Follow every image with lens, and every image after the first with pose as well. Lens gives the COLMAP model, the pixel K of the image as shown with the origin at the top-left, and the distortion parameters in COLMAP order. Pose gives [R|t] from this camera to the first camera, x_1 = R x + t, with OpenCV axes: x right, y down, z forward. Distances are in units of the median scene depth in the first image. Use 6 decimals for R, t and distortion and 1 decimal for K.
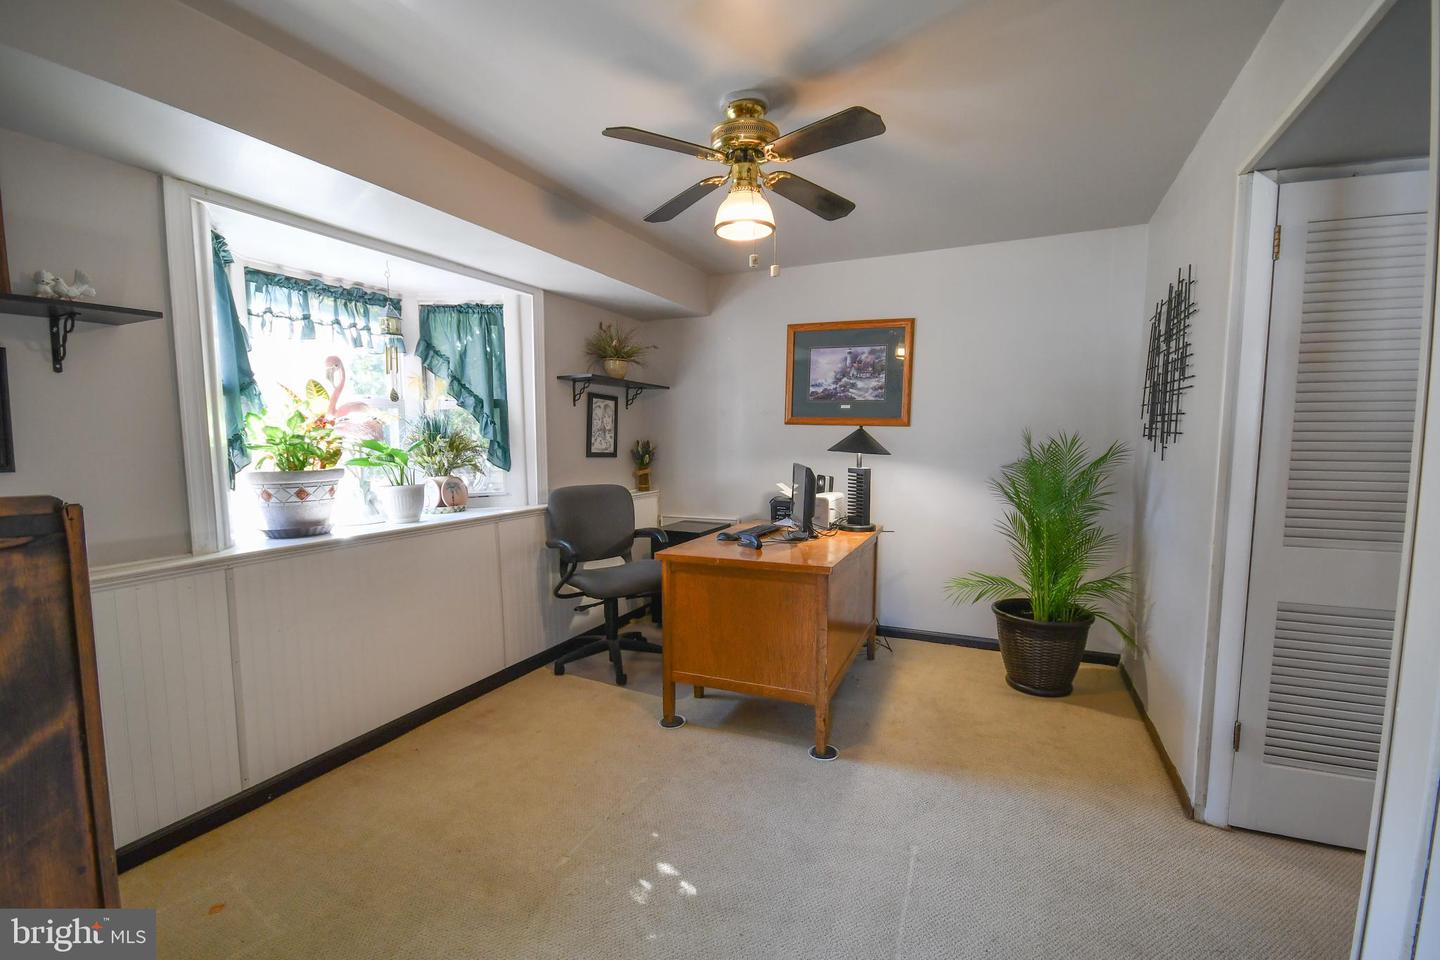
lens RADIAL K [[634.0, 0, 733.3], [0, 634.0, 504.5], [0, 0, 1]] dist [-0.001815, -0.007438]
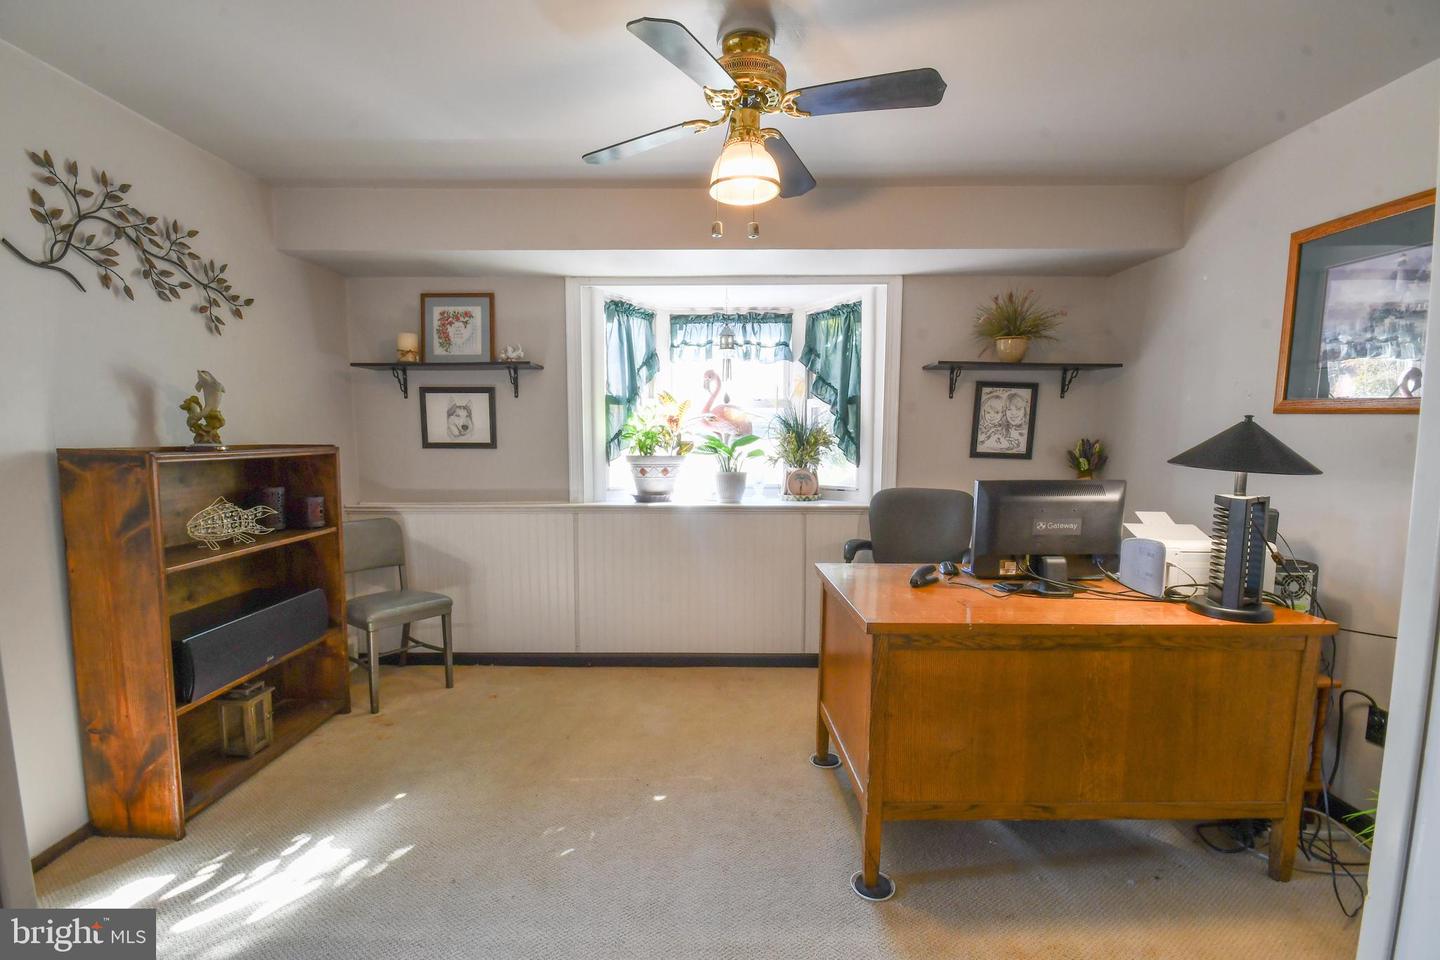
lens RADIAL K [[634.0, 0, 692.9], [0, 634.0, 506.1], [0, 0, 1]] dist [-0.001815, -0.007438]
pose [[0.394581, 0.109399, -0.912326, 0.491186], [-0.102488, 0.991932, 0.074618, -0.041982], [0.913128, 0.064060, 0.402609, 0.383370]]
